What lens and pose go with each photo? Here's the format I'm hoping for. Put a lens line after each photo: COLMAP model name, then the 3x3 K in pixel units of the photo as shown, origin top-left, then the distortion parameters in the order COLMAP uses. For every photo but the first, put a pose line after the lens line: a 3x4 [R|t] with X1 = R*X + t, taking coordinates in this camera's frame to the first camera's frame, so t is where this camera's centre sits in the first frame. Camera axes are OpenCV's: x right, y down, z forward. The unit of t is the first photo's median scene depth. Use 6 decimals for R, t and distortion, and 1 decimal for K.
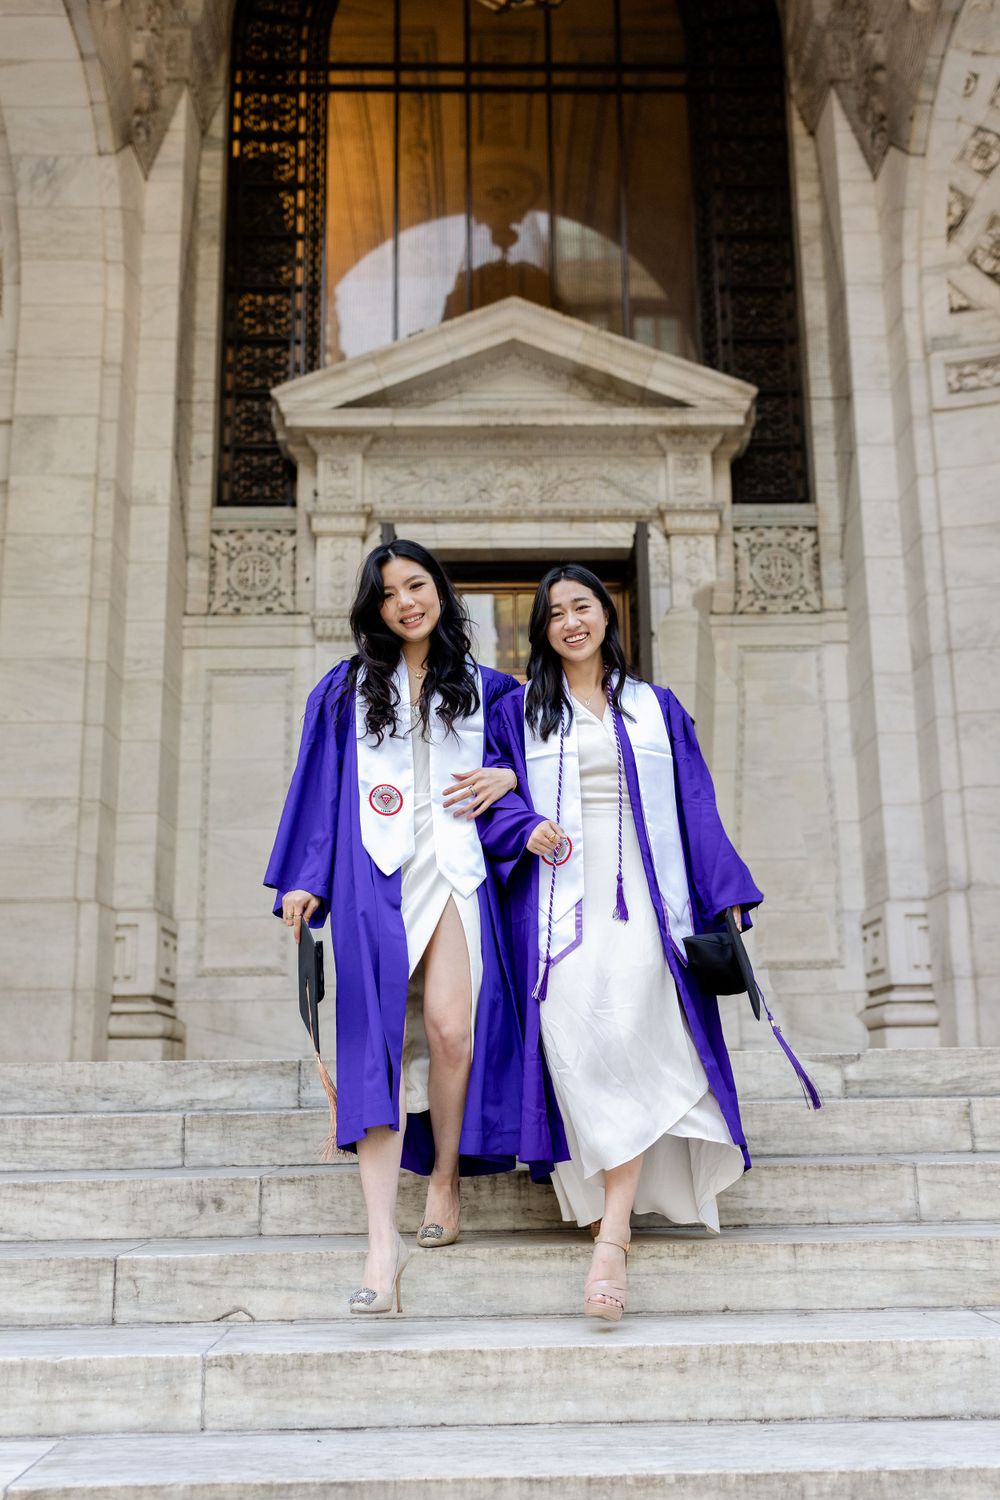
lens RADIAL K [[1468.0, 0, 519.1], [0, 1468.0, 769.5], [0, 0, 1]] dist [0.011144, -0.020416]
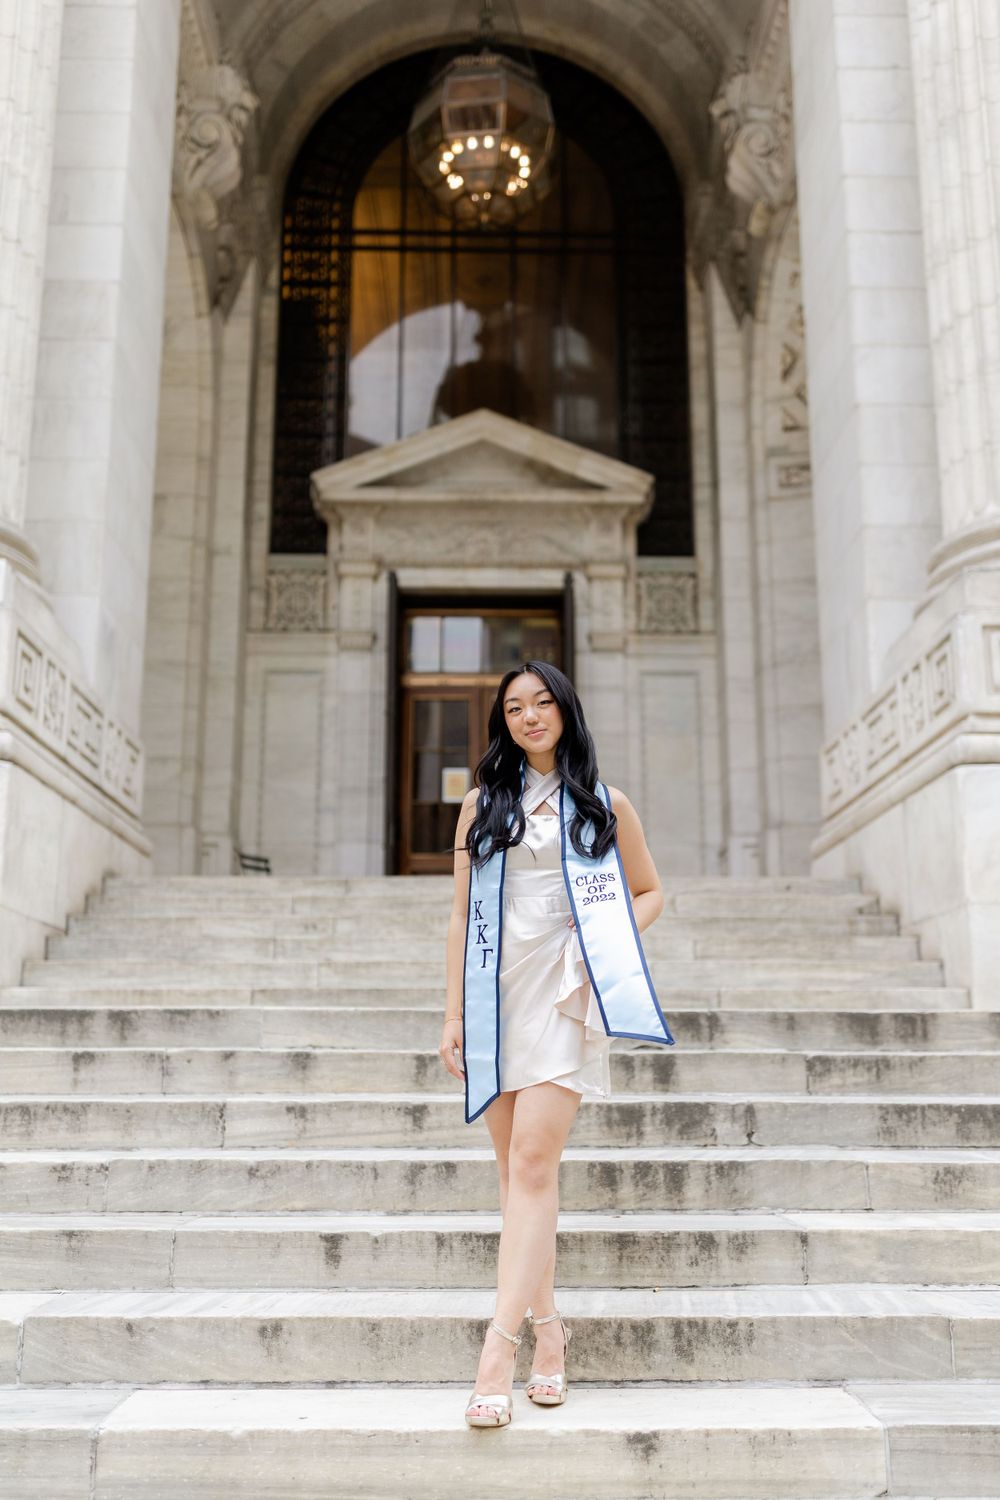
lens RADIAL K [[1426.3, 0, 500.0], [0, 1426.3, 750.0], [0, 0, 1]] dist [0.007489, -0.005679]
pose [[0.999871, 0.013989, -0.007944, 0.028361], [-0.014026, 0.999891, -0.004647, 0.012768], [0.007878, 0.004758, 0.999958, -0.376690]]
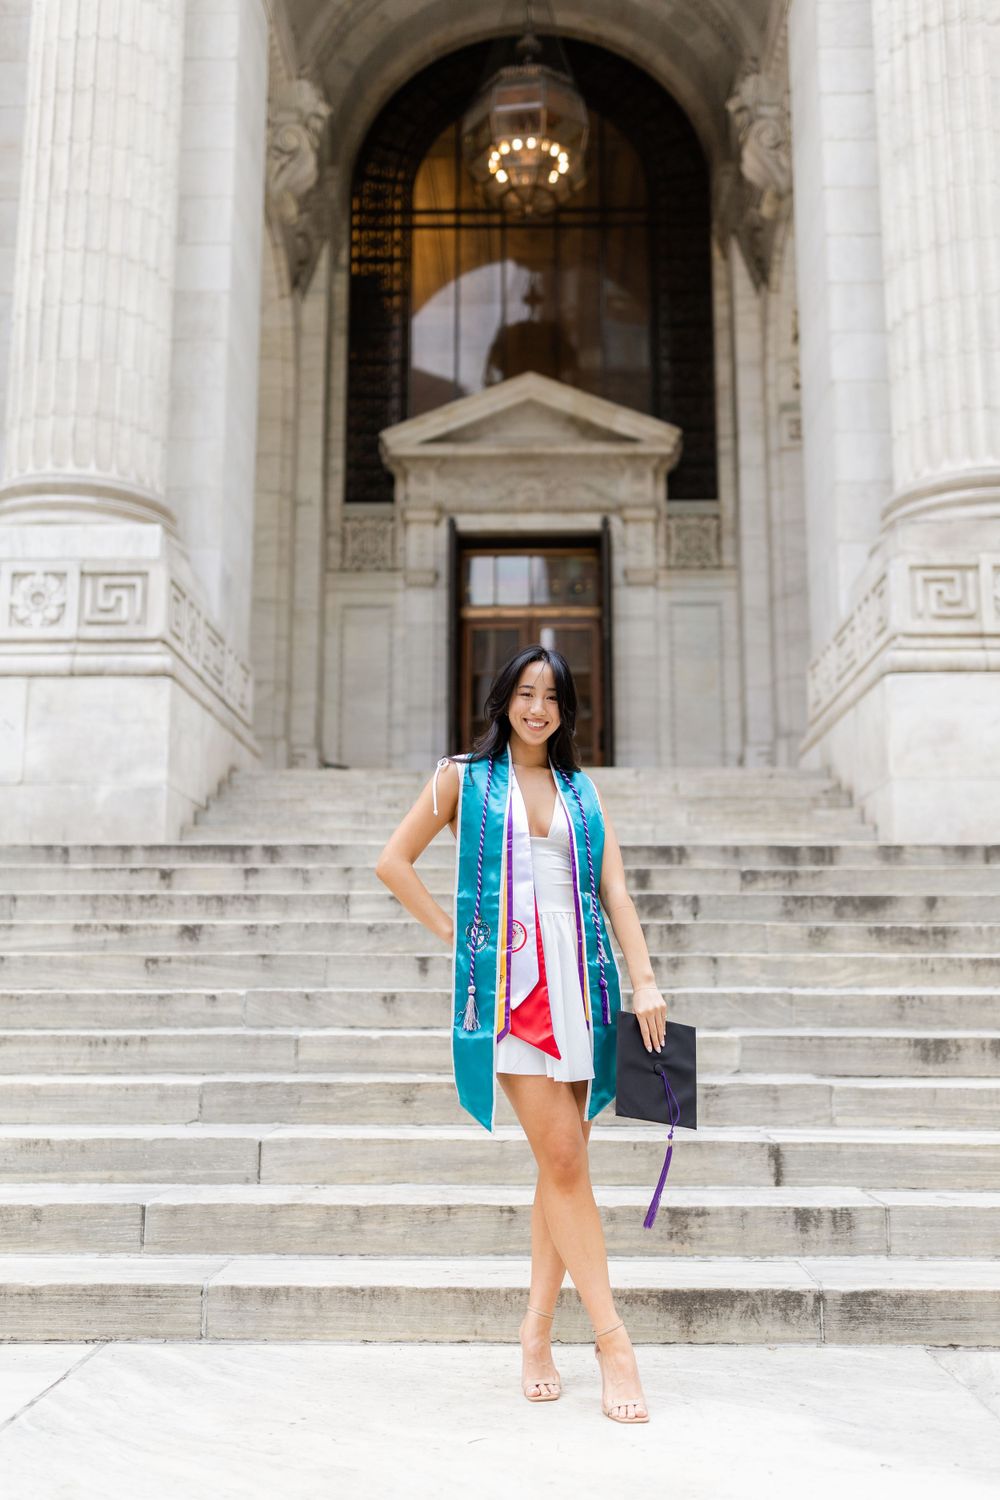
lens RADIAL K [[1426.1, 0, 491.2], [0, 1426.1, 744.2], [0, 0, 1]] dist [0.009832, -0.013047]
pose [[0.998451, 0.007431, -0.055139, 0.043450], [-0.005206, 0.999171, 0.040371, 0.022046], [0.055393, -0.040021, 0.997662, -0.580422]]
